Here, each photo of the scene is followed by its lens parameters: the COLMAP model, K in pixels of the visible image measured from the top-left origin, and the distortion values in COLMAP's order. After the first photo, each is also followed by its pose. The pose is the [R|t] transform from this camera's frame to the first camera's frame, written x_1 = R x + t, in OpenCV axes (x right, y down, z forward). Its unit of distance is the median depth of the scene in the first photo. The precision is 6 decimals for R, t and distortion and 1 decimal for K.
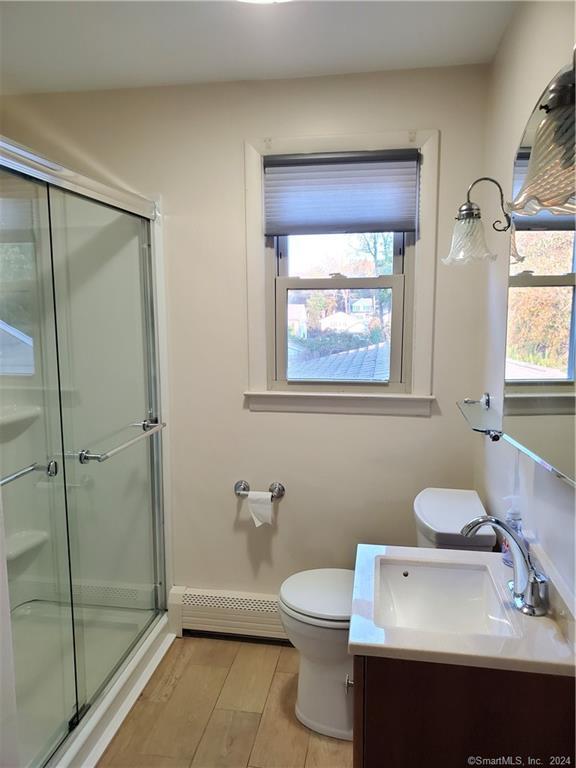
lens RADIAL K [[622.4, 0, 288.0], [0, 622.4, 384.0], [0, 0, 1]] dist [0.054099, -0.001036]
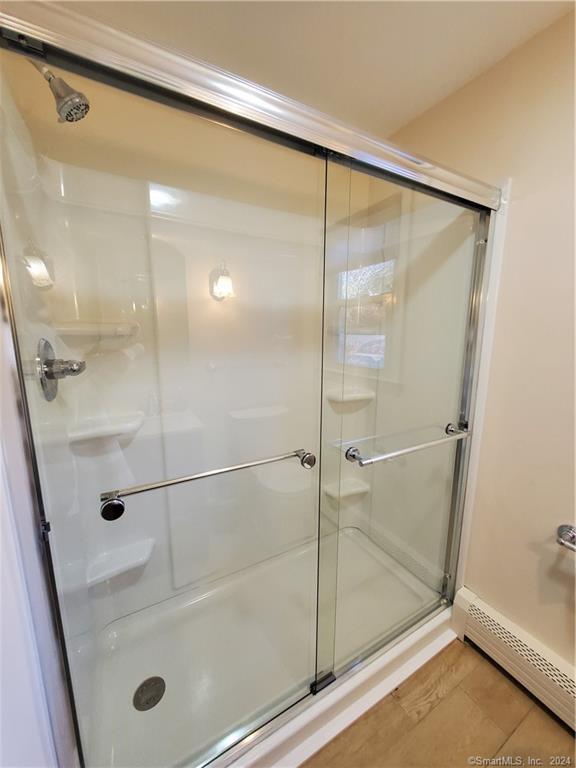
lens RADIAL K [[310.2, 0, 292.1], [0, 310.2, 381.6], [0, 0, 1]] dist [0.008596, 0.000317]
pose [[0.632299, 0.146234, -0.760798, -0.023804], [-0.114381, 0.988883, 0.095012, -0.028287], [0.766234, 0.026945, 0.641996, 0.503938]]
